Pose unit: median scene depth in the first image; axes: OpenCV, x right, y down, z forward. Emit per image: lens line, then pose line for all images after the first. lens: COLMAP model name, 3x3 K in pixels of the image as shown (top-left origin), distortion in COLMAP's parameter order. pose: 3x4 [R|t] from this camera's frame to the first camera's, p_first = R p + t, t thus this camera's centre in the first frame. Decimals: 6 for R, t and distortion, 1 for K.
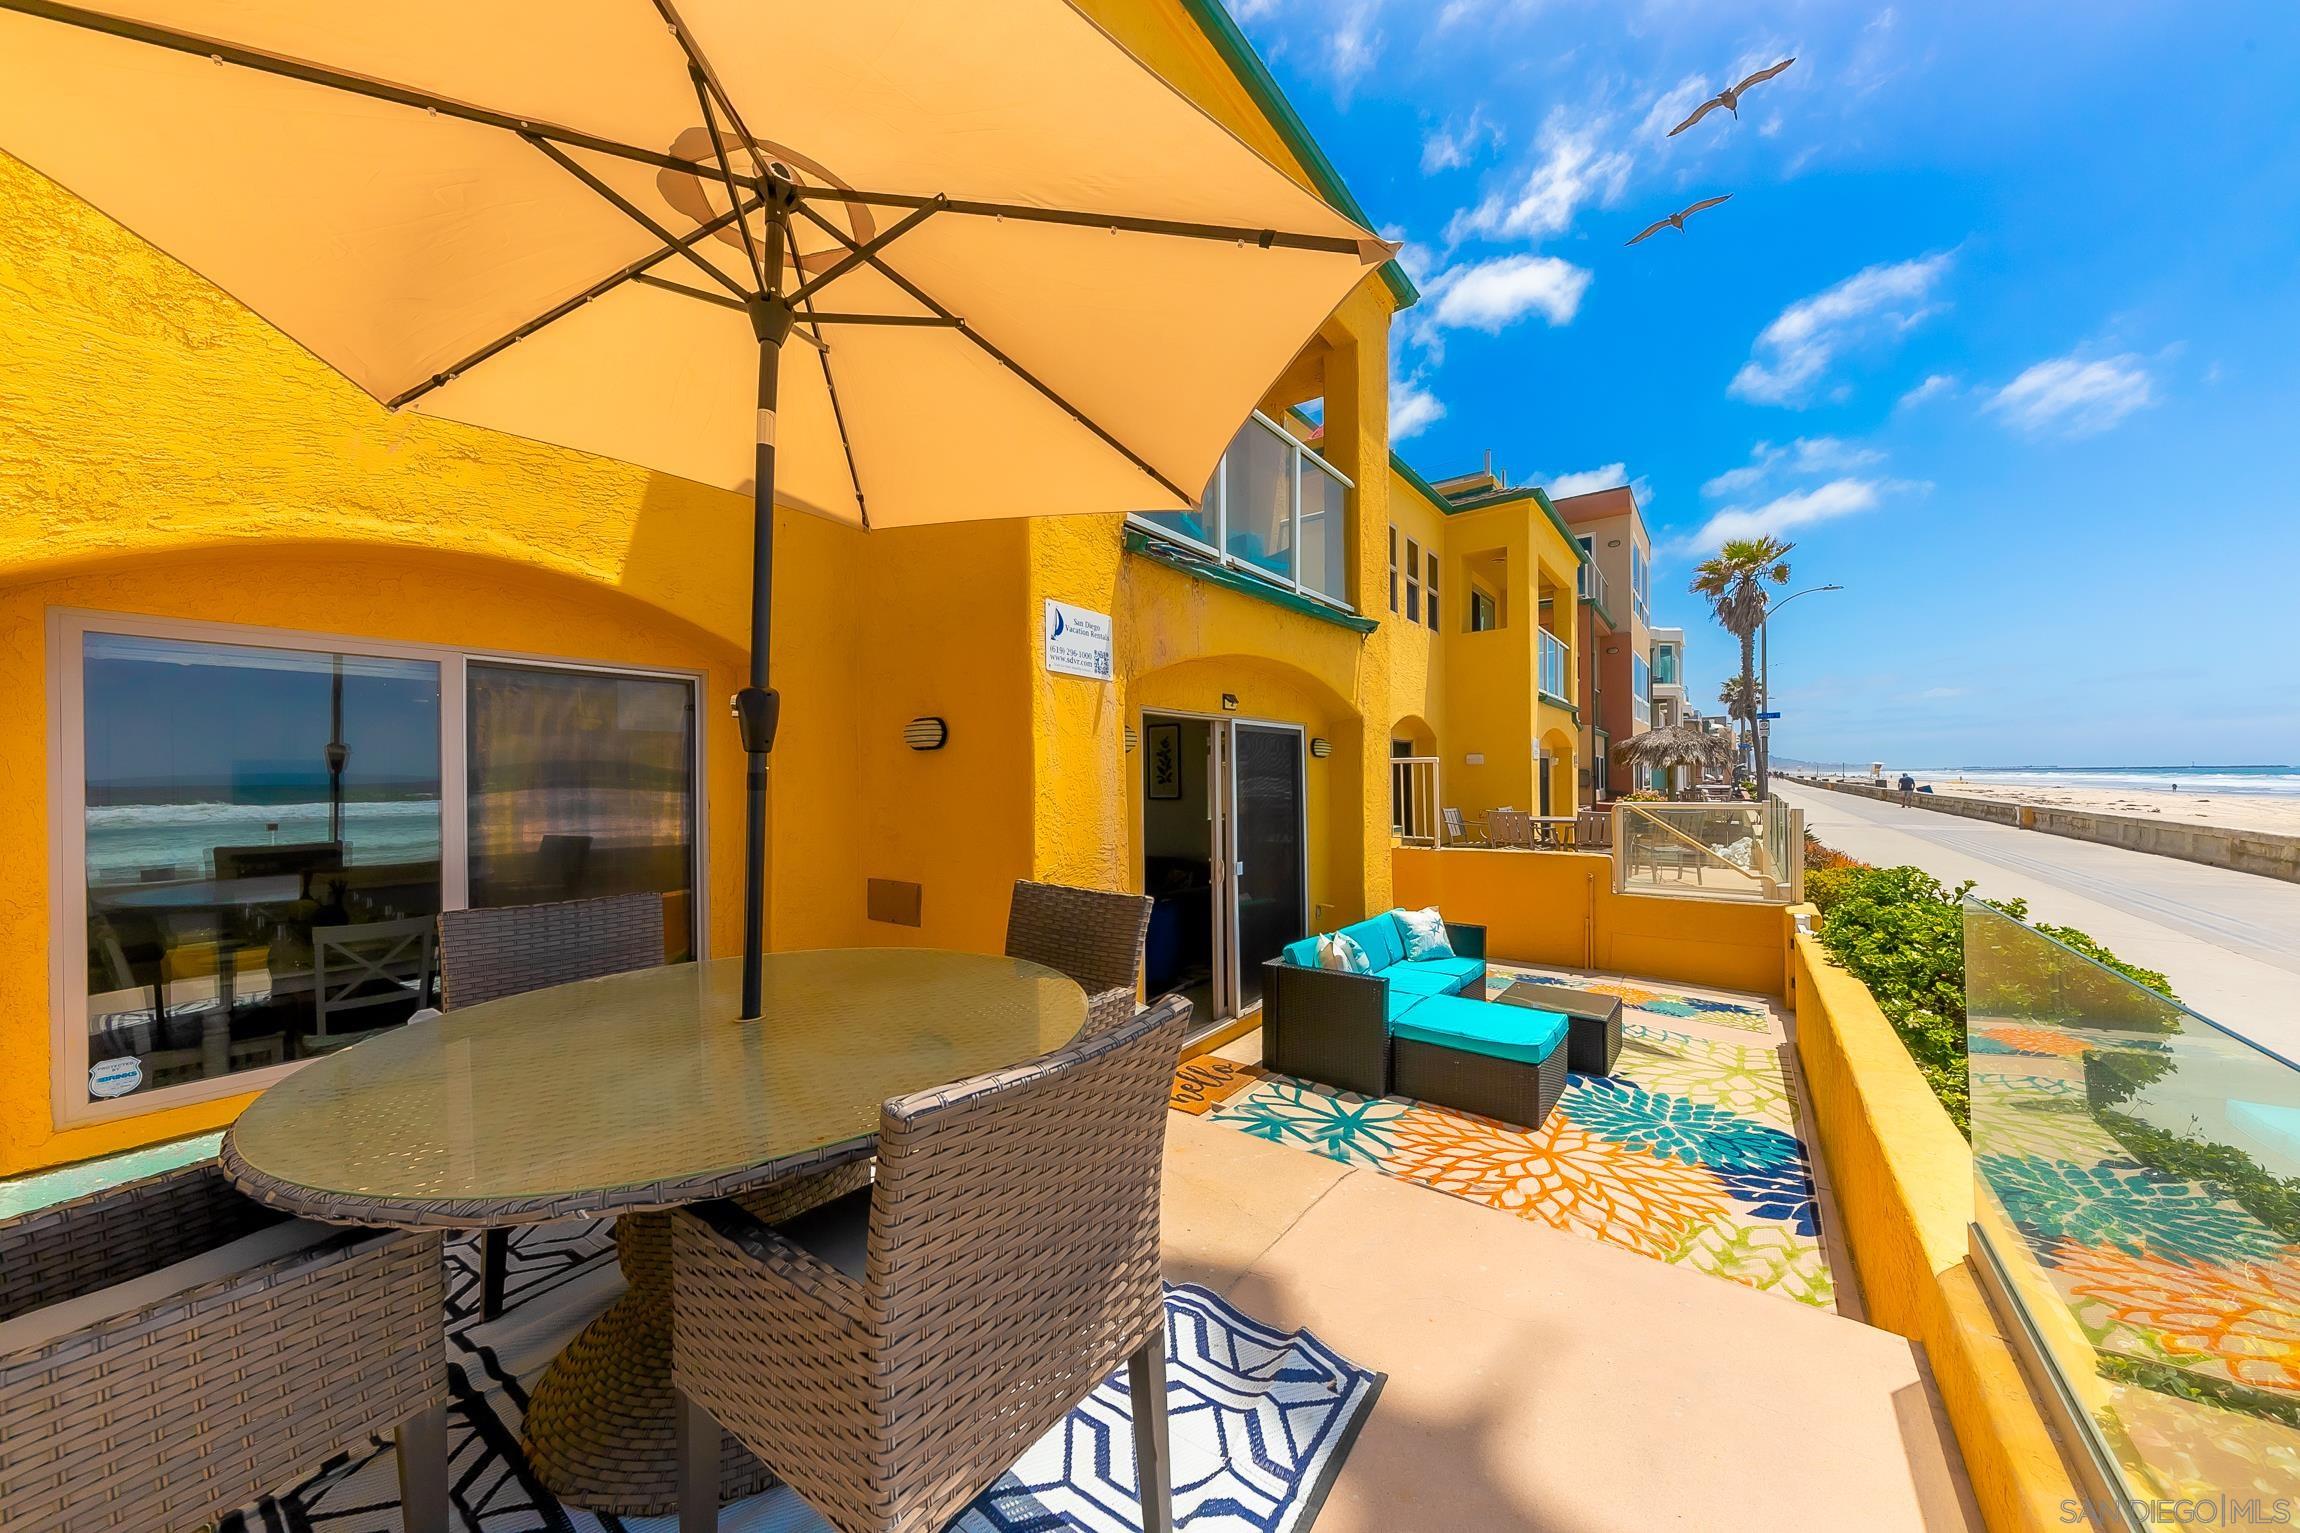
lens RADIAL K [[797.8, 0, 1141.3], [0, 797.8, 779.3], [0, 0, 1]] dist [0.002343, -0.004884]
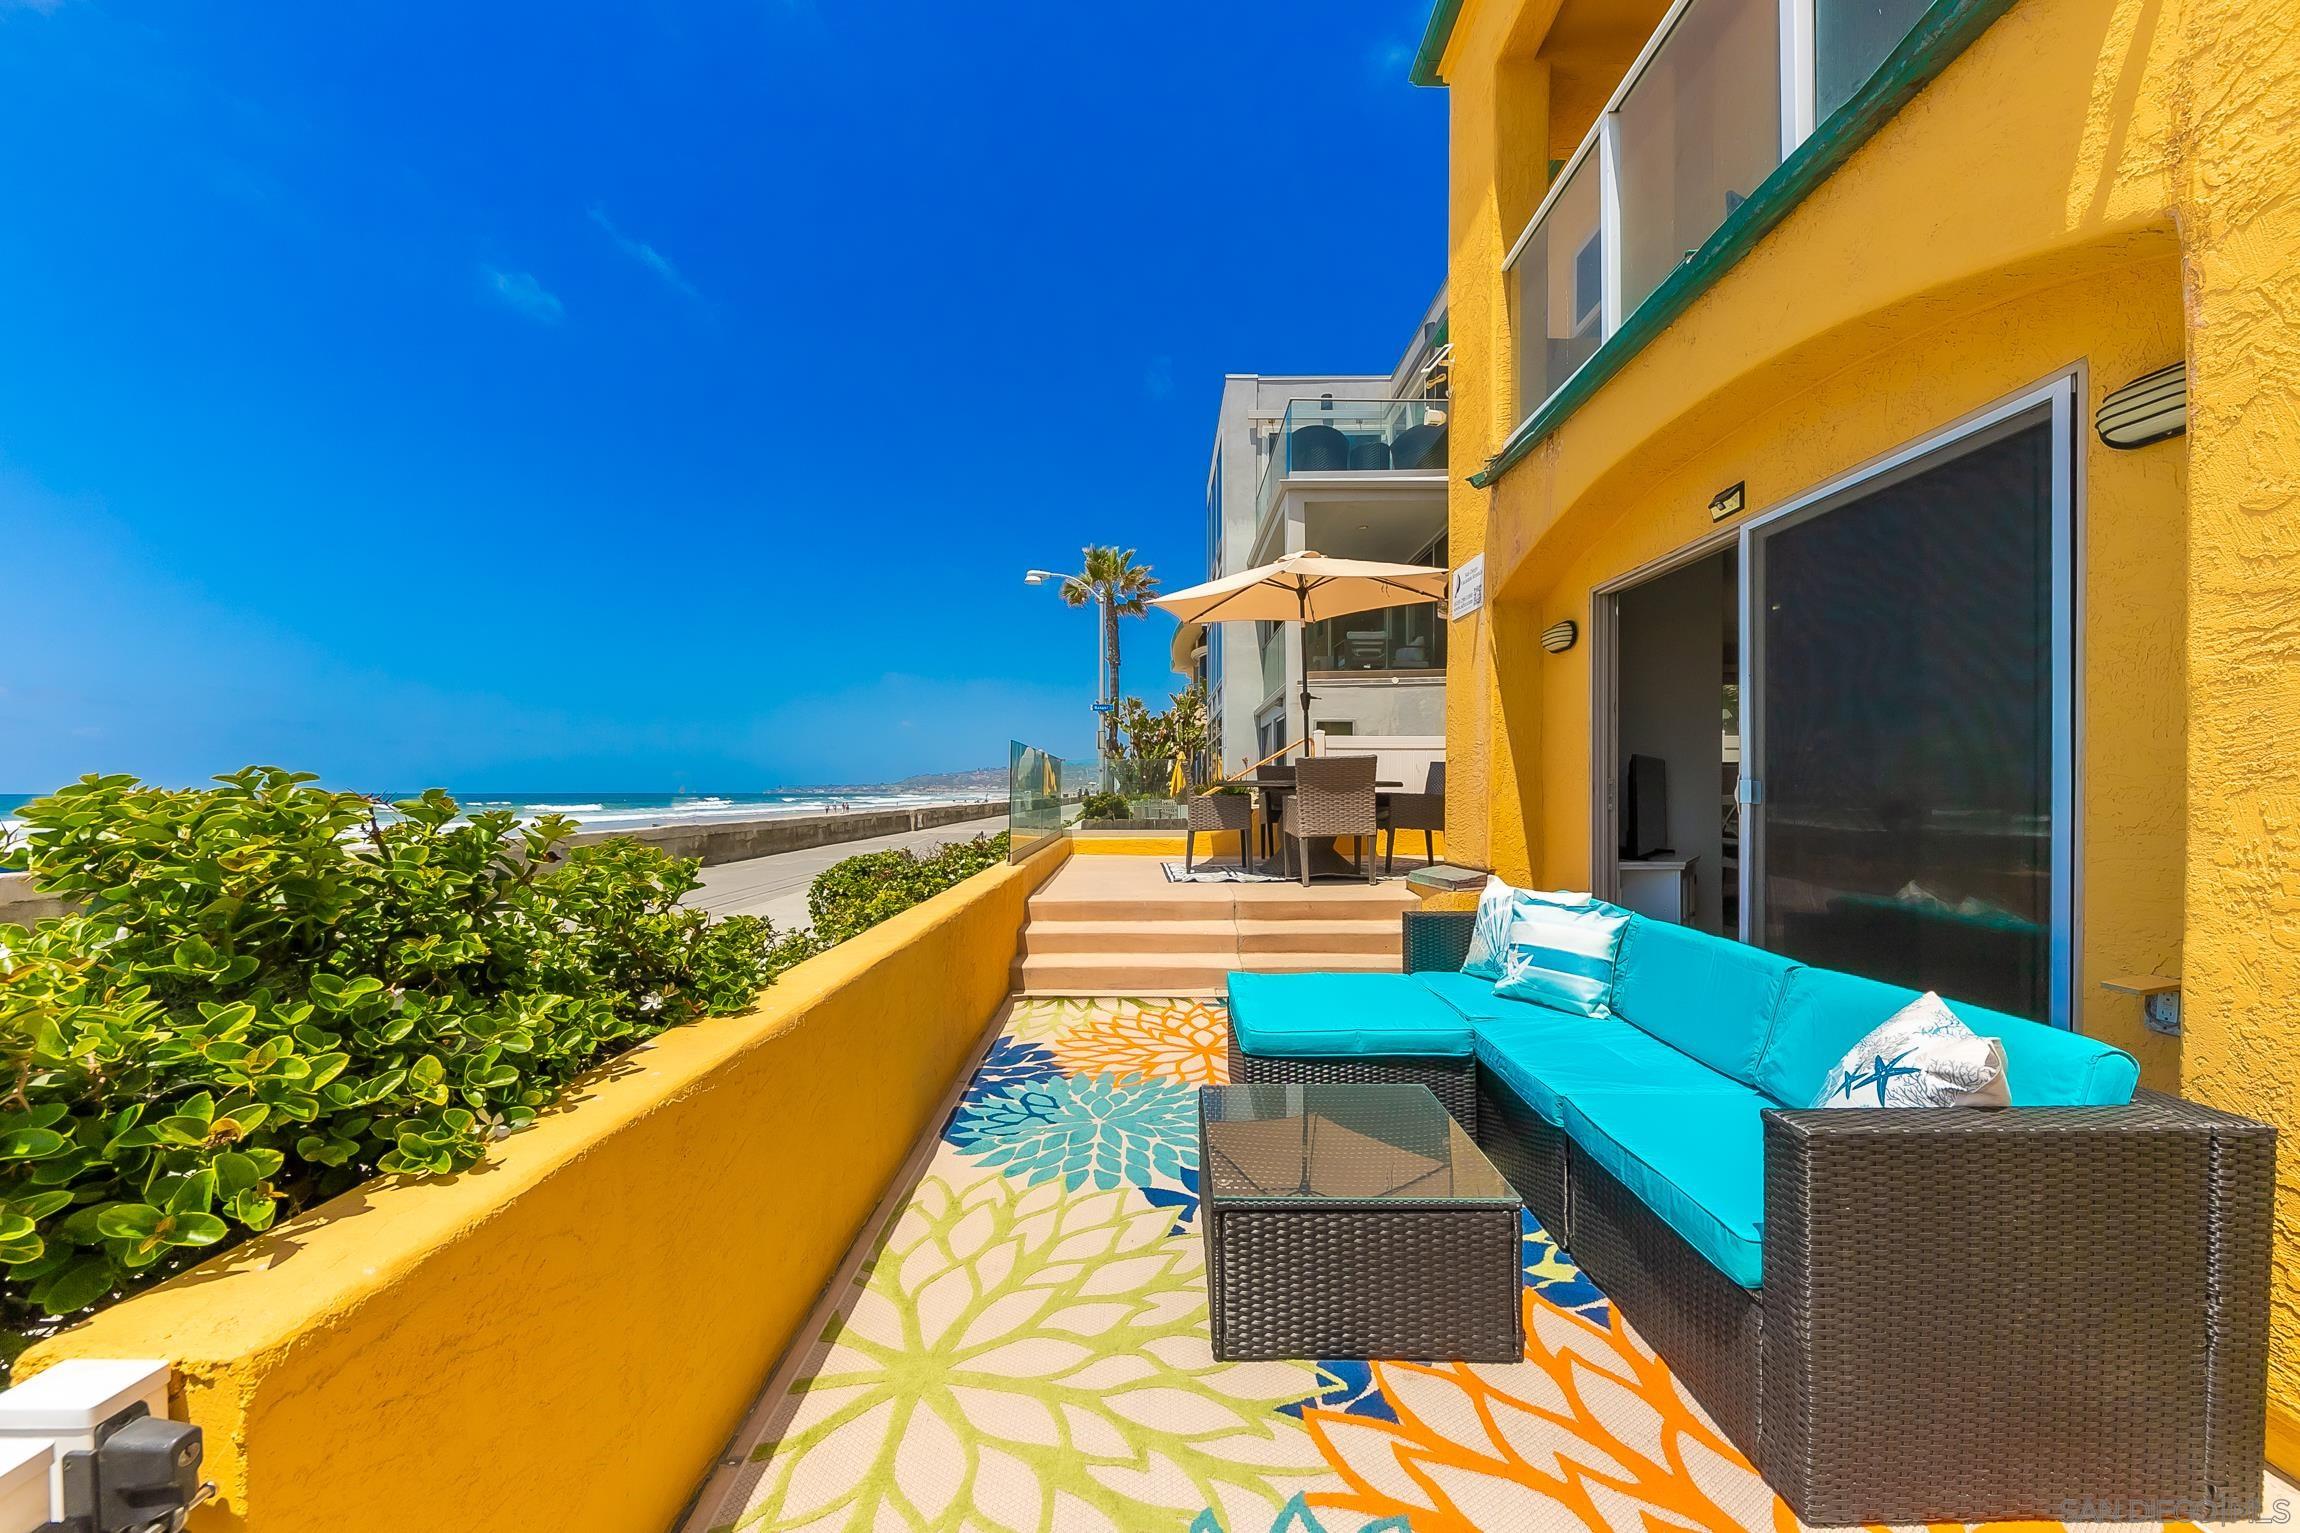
lens RADIAL K [[797.8, 0, 1141.3], [0, 797.8, 779.3], [0, 0, 1]] dist [0.002343, -0.004884]
pose [[-0.807678, 0.012749, -0.589486, 1.183090], [0.010149, 0.999919, 0.007721, 0.140946], [0.589537, 0.000253, -0.807741, 1.807527]]
